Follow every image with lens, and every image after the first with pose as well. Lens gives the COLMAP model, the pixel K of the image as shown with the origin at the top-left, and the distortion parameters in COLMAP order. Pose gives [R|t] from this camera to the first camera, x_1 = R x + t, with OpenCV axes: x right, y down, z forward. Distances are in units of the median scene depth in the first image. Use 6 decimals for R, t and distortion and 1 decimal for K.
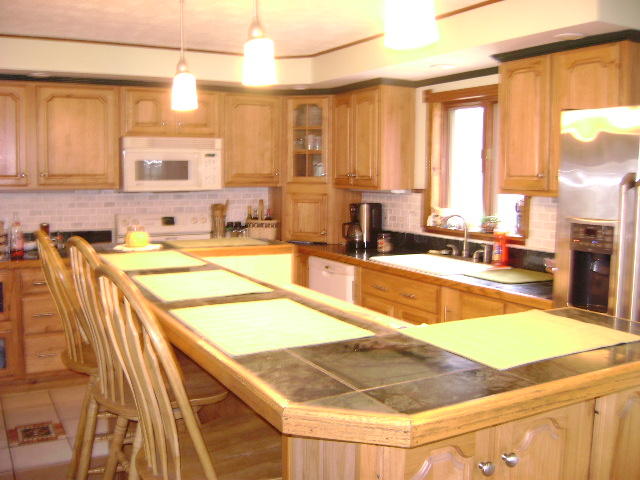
lens RADIAL K [[667.9, 0, 318.3], [0, 667.9, 240.9], [0, 0, 1]] dist [-0.102635, 0.000000]
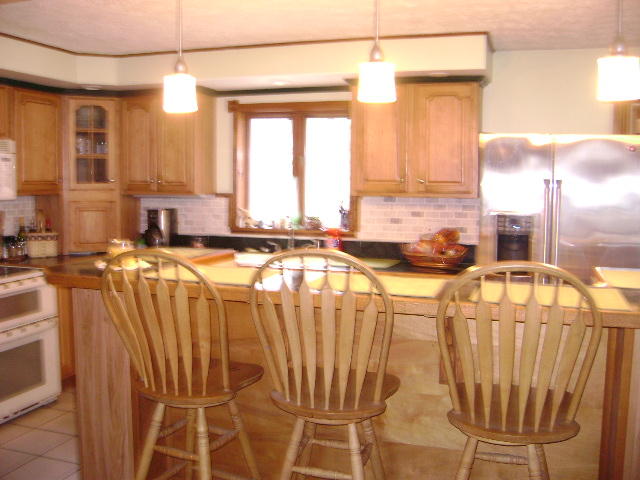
lens RADIAL K [[667.9, 0, 318.1], [0, 667.9, 241.7], [0, 0, 1]] dist [-0.102635, 0.000000]
pose [[0.730877, -0.067020, 0.679211, -0.464071], [0.068183, 0.997358, 0.025042, -0.017499], [-0.679095, 0.028008, 0.733516, 0.125194]]
